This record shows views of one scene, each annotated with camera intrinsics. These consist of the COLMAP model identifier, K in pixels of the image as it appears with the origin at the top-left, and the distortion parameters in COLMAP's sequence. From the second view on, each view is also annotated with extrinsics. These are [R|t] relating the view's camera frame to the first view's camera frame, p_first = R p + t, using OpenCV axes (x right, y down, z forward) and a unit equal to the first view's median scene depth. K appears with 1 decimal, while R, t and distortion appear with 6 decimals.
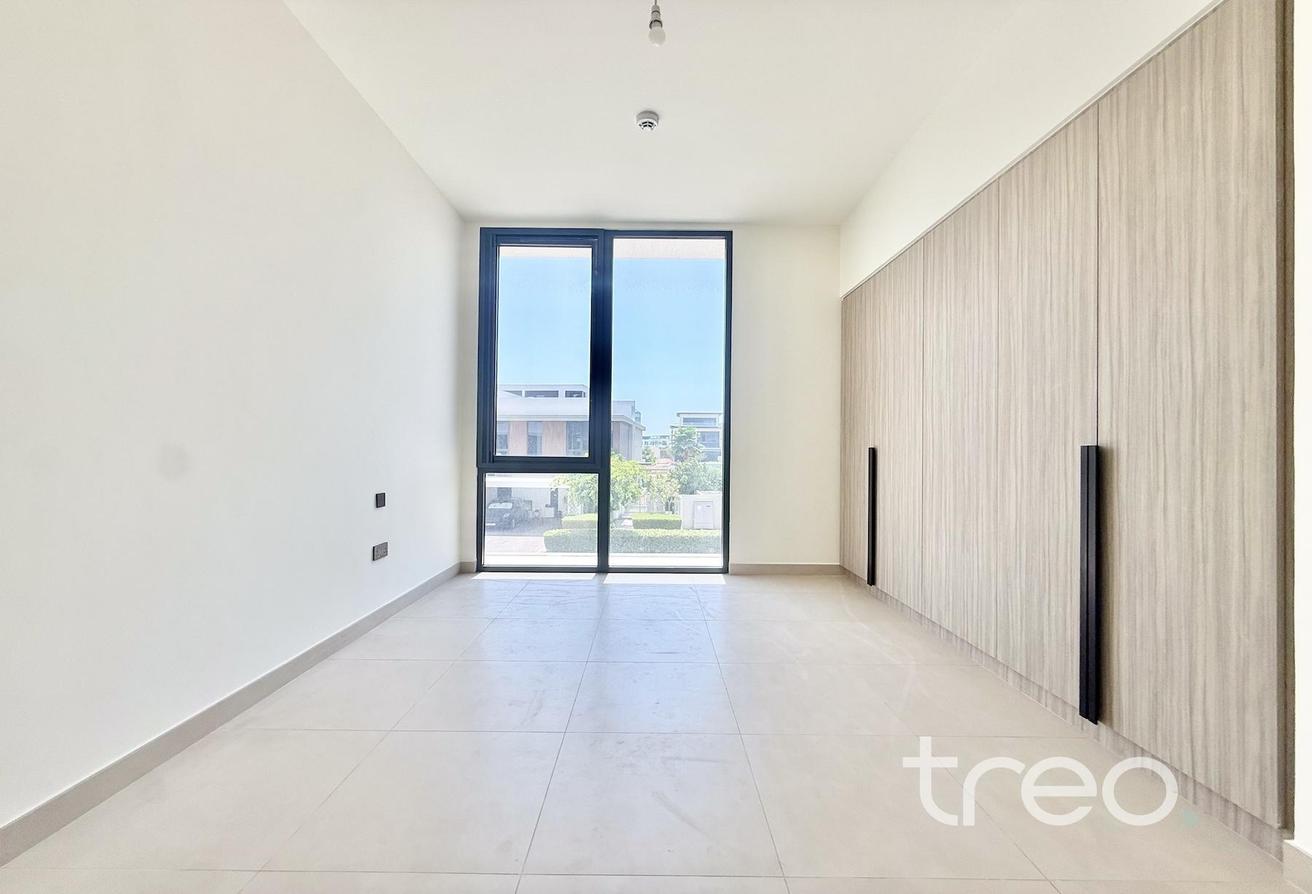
lens RADIAL K [[525.6, 0, 653.9], [0, 525.6, 443.8], [0, 0, 1]] dist [0.001000, 0.000574]
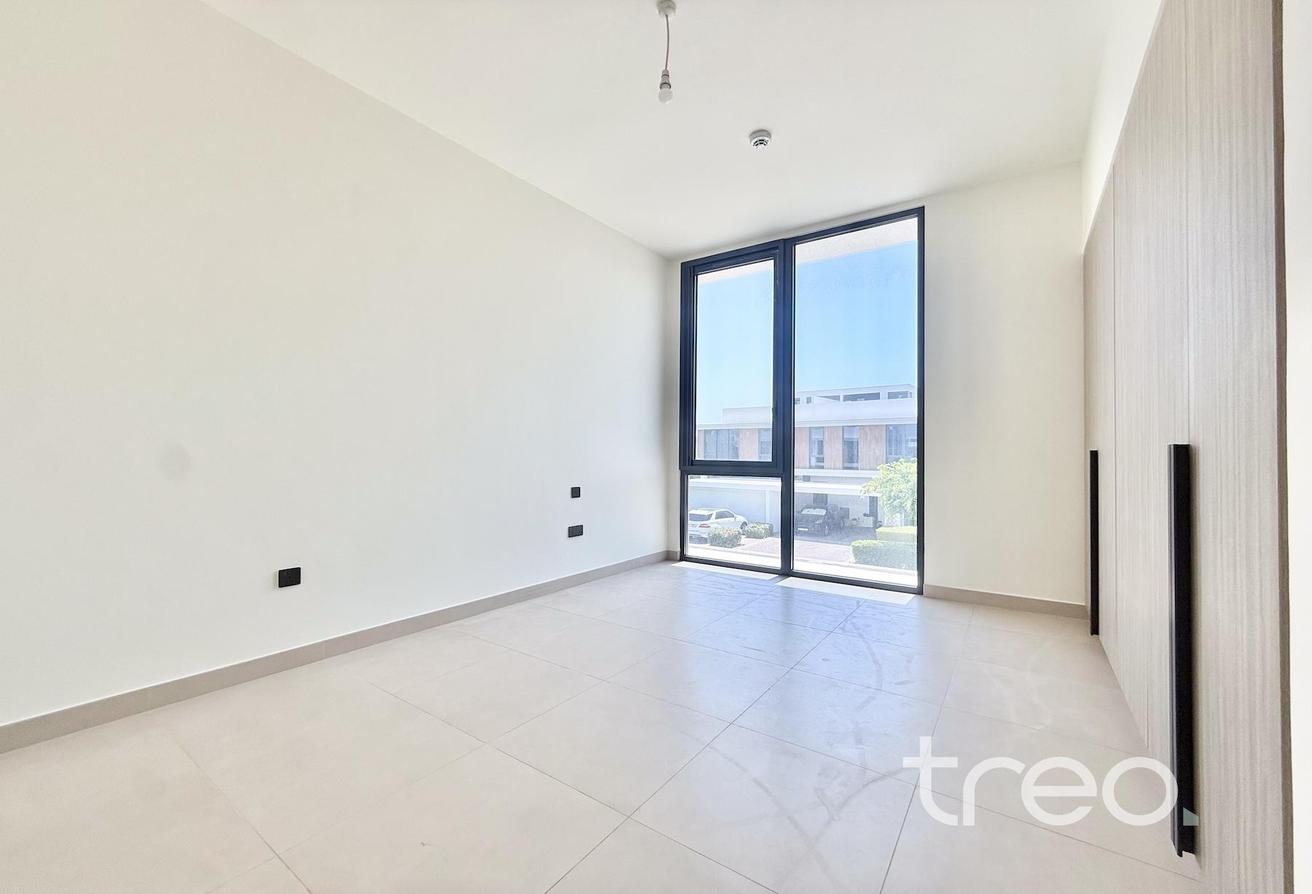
lens RADIAL K [[525.6, 0, 652.5], [0, 525.6, 443.4], [0, 0, 1]] dist [0.001000, 0.000574]
pose [[0.817661, -0.013816, -0.575534, 0.278157], [0.006645, 0.999872, -0.014562, 0.002942], [0.575661, 0.008082, 0.817648, 0.019118]]
